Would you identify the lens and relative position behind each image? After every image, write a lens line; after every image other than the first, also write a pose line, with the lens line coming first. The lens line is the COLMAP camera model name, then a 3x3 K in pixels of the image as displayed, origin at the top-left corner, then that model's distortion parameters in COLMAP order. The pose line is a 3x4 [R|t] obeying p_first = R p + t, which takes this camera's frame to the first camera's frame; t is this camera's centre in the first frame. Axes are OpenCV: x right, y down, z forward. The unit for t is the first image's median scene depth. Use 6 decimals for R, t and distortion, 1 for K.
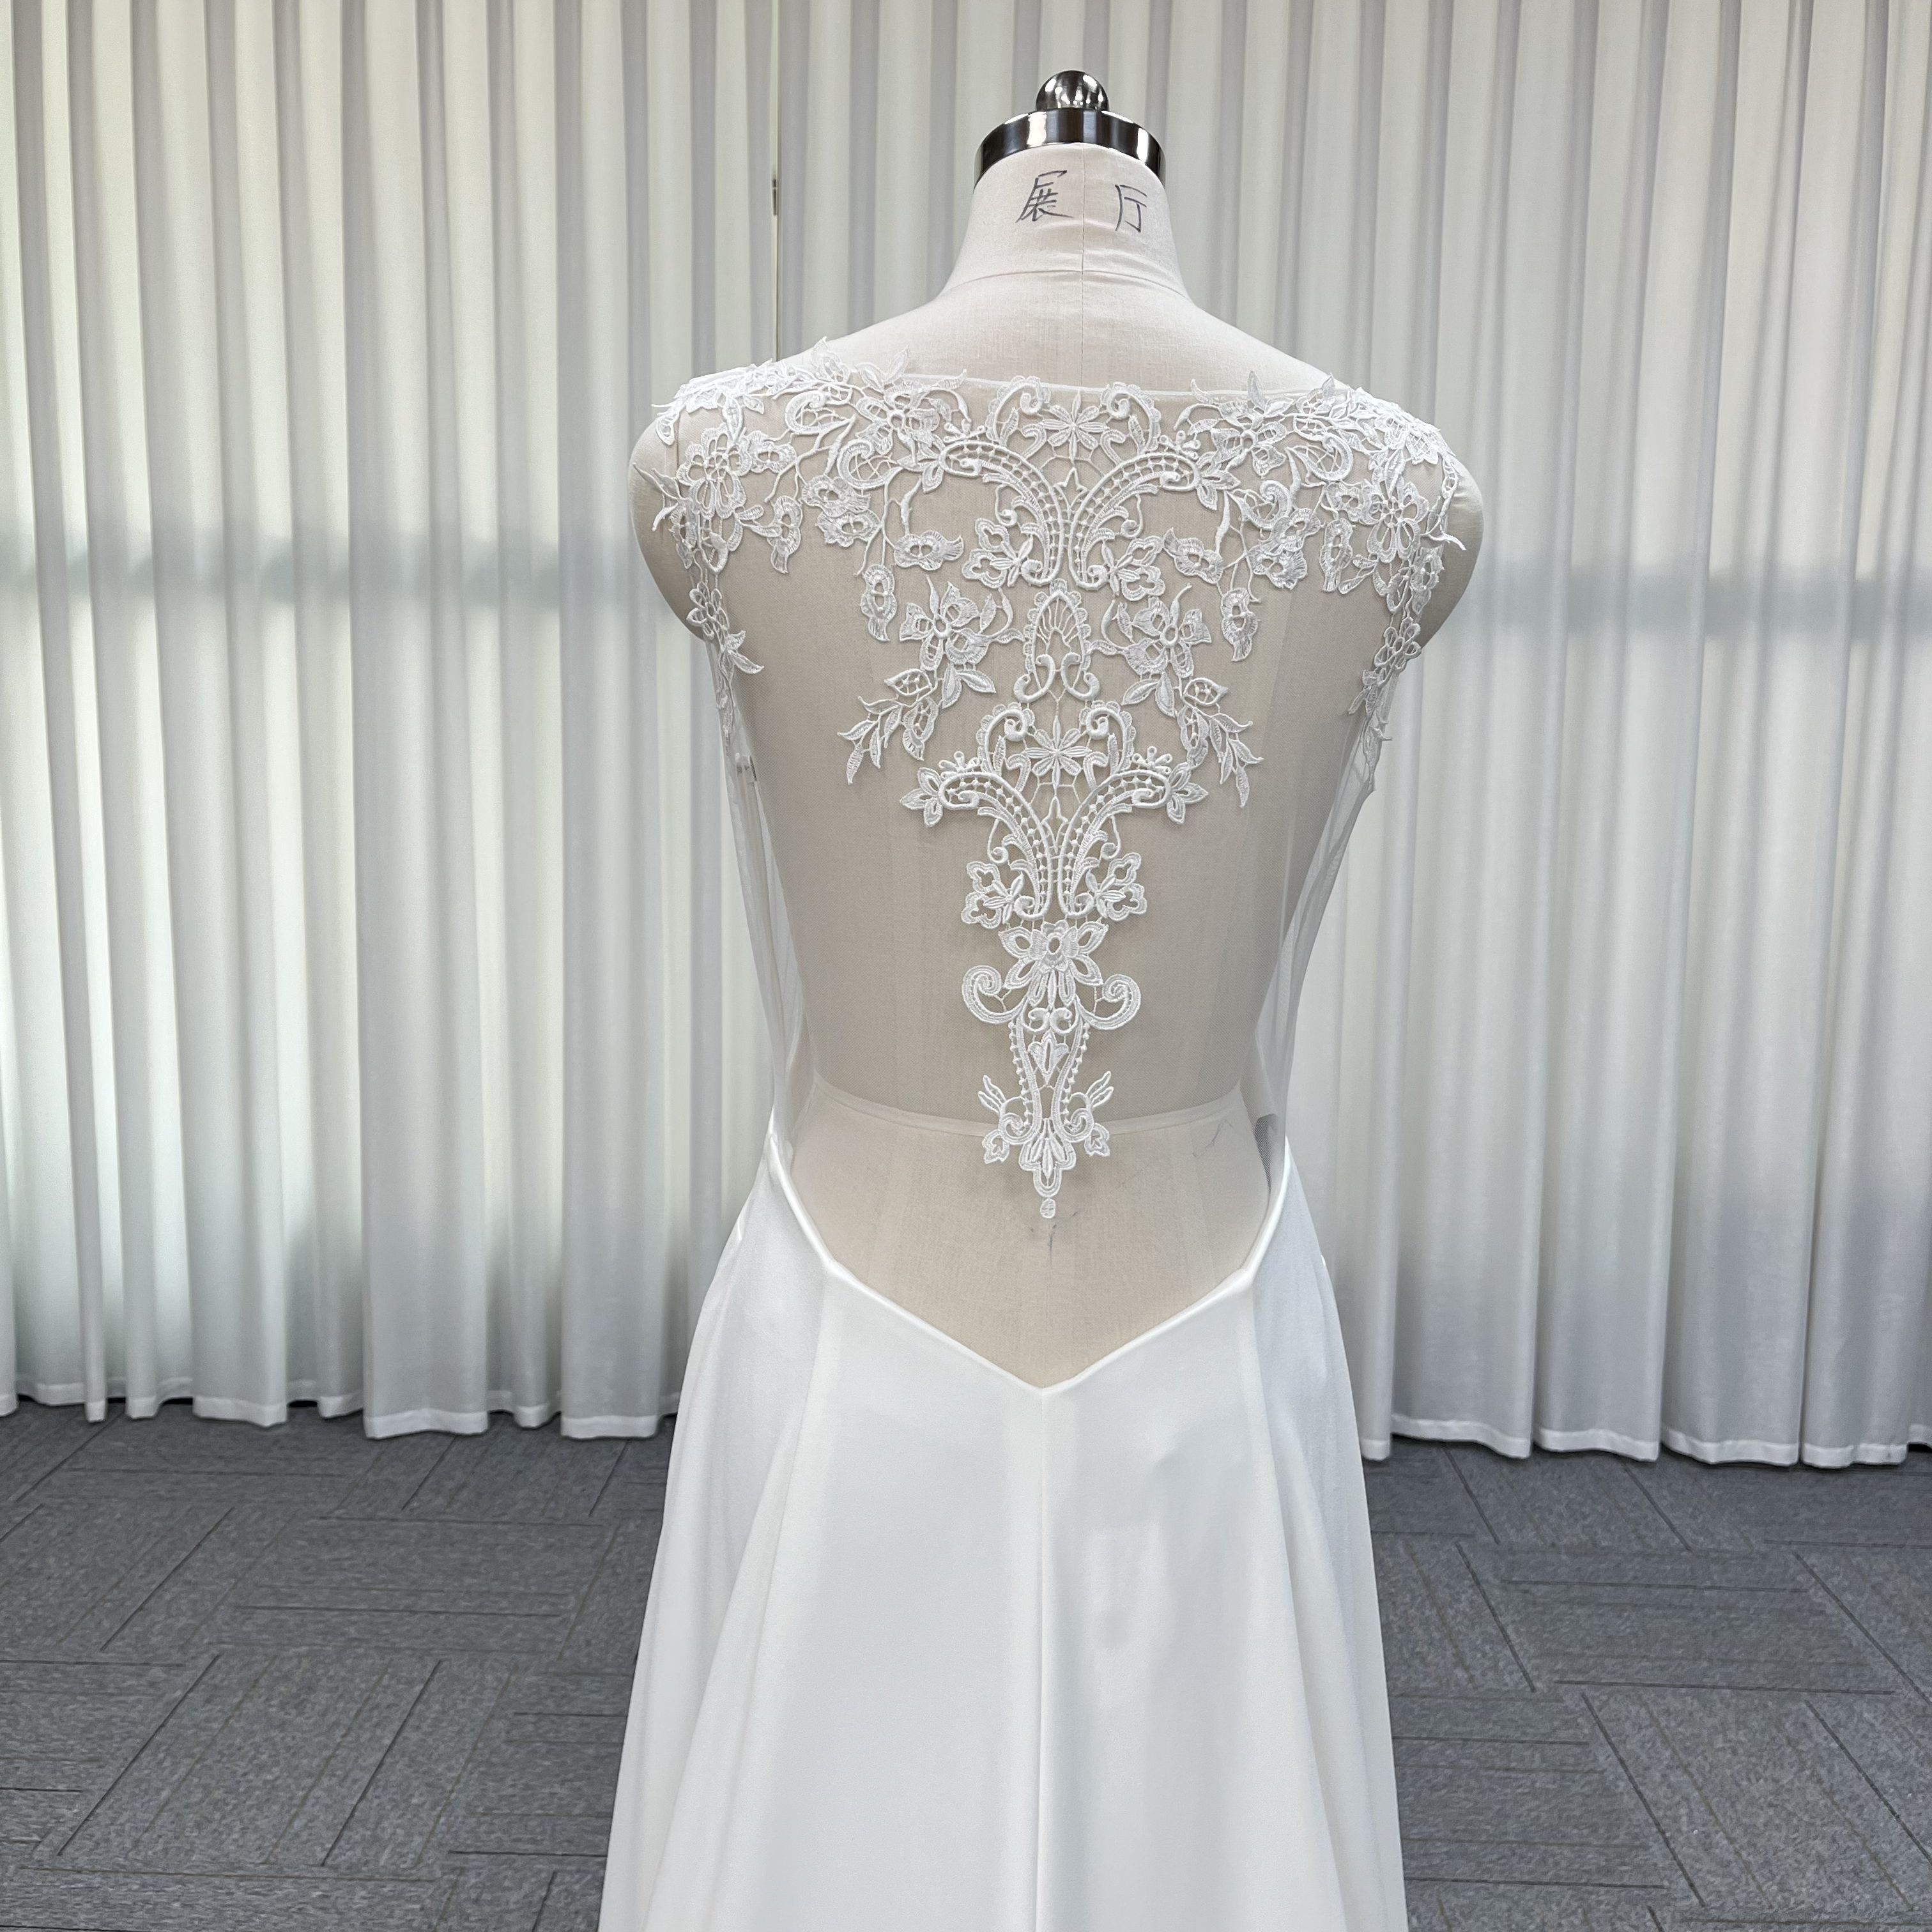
lens RADIAL K [[1968.5, 0, 991.9], [0, 1968.5, 991.2], [0, 0, 1]] dist [0.055035, -0.106508]
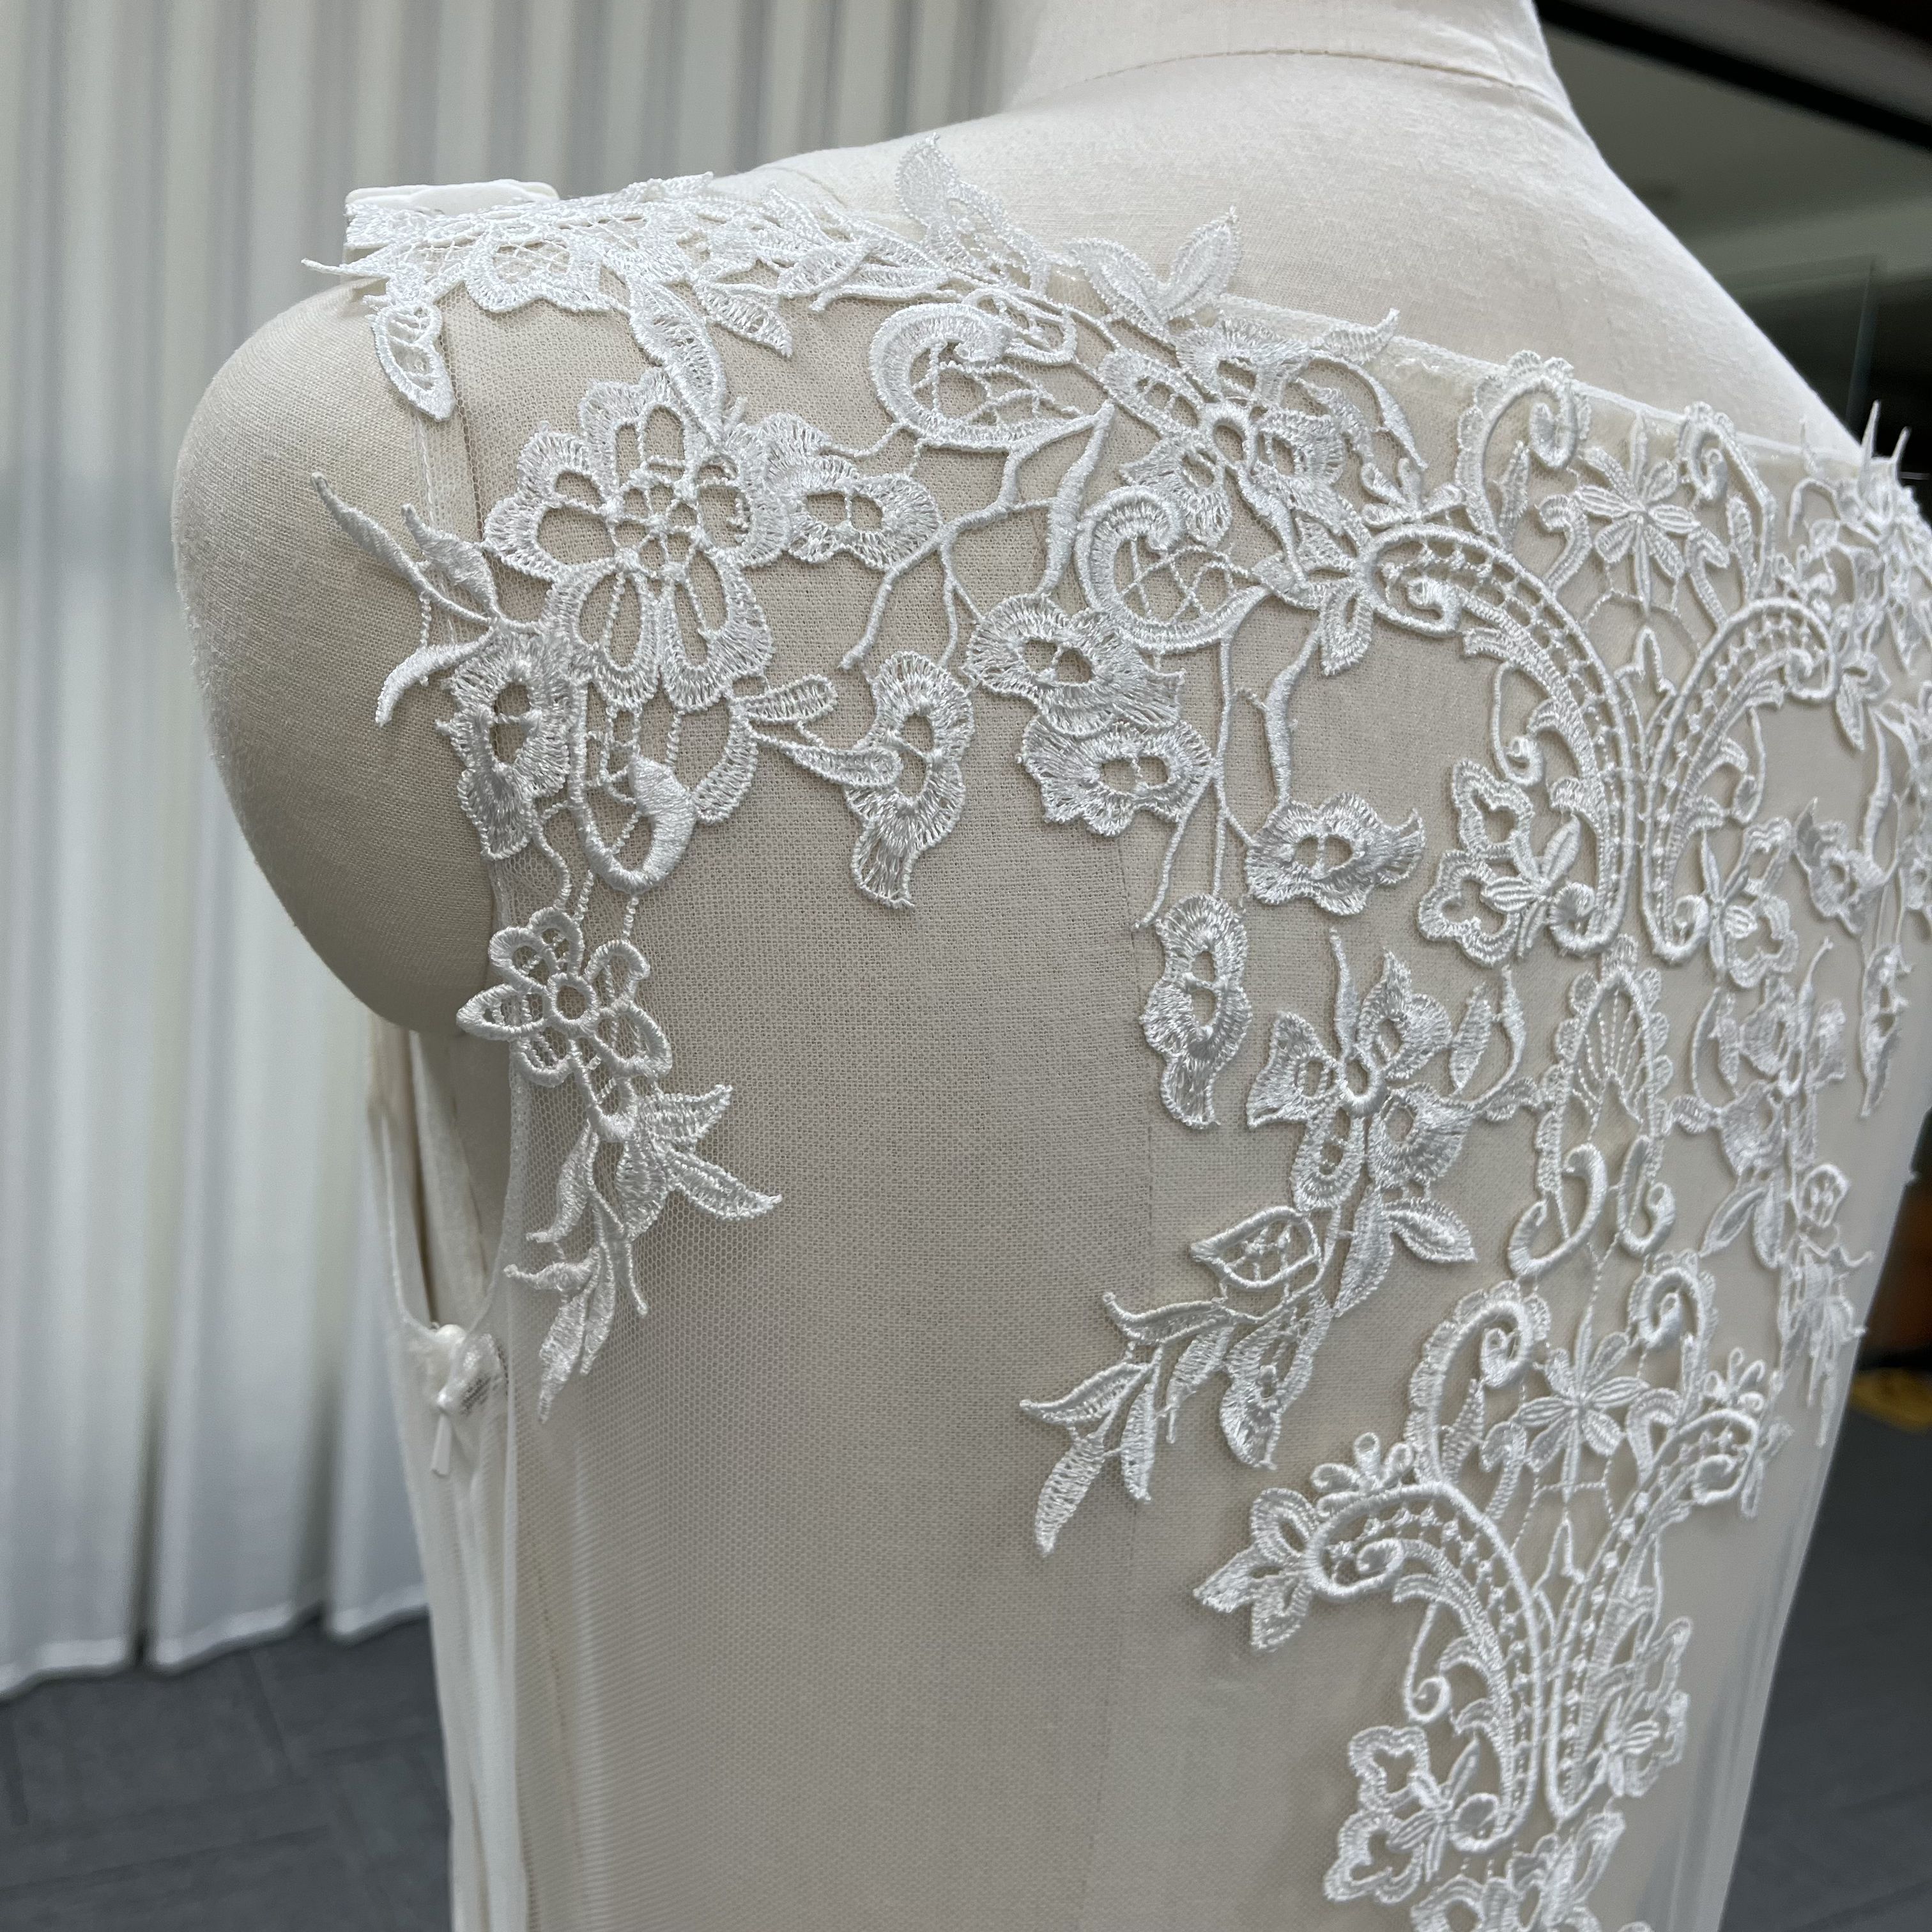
lens RADIAL K [[1990.4, 0, 967.1], [0, 1990.4, 964.8], [0, 0, 1]] dist [0.072054, -0.167494]
pose [[0.866949, -0.015770, 0.498147, -0.242862], [0.012592, 0.999873, 0.009740, -0.203635], [-0.498237, -0.002171, 0.867038, 0.727302]]
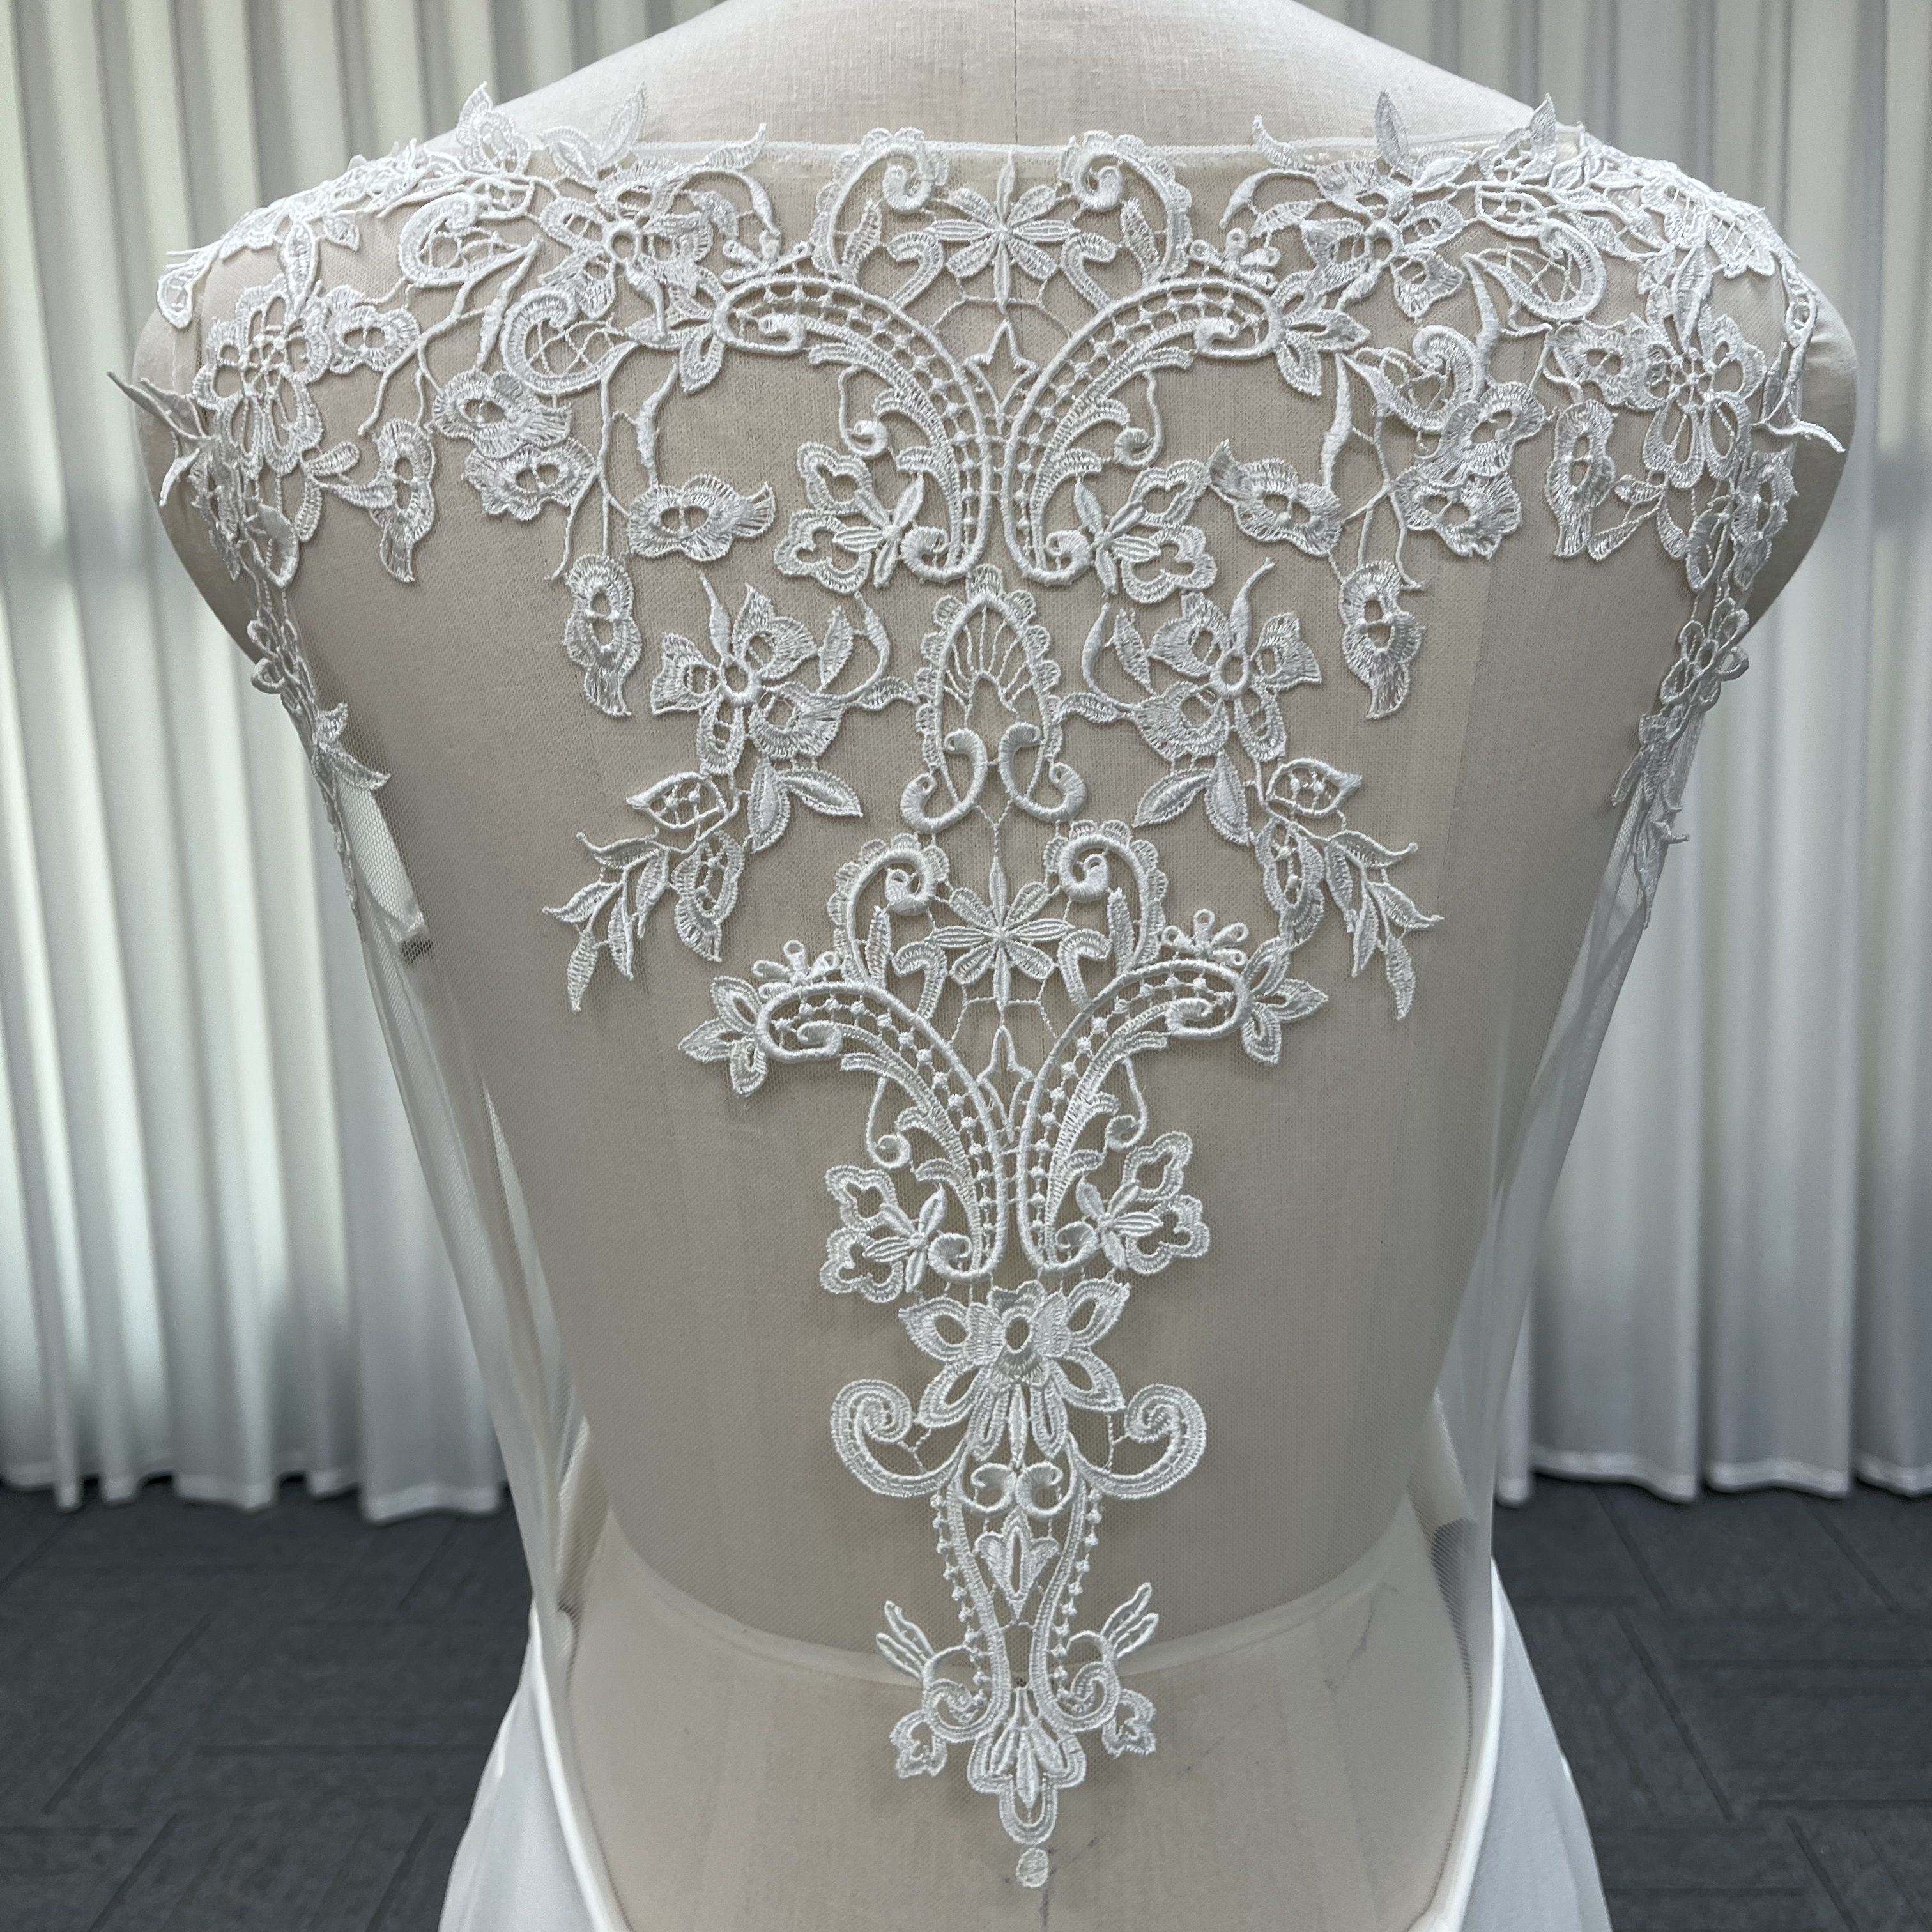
lens RADIAL K [[1977.5, 0, 984.3], [0, 1977.5, 936.4], [0, 0, 1]] dist [0.065765, -0.148581]
pose [[0.998001, -0.046099, -0.043239, 0.048780], [0.046484, 0.998887, 0.007954, -0.122804], [0.042825, -0.009948, 0.999033, 0.523053]]
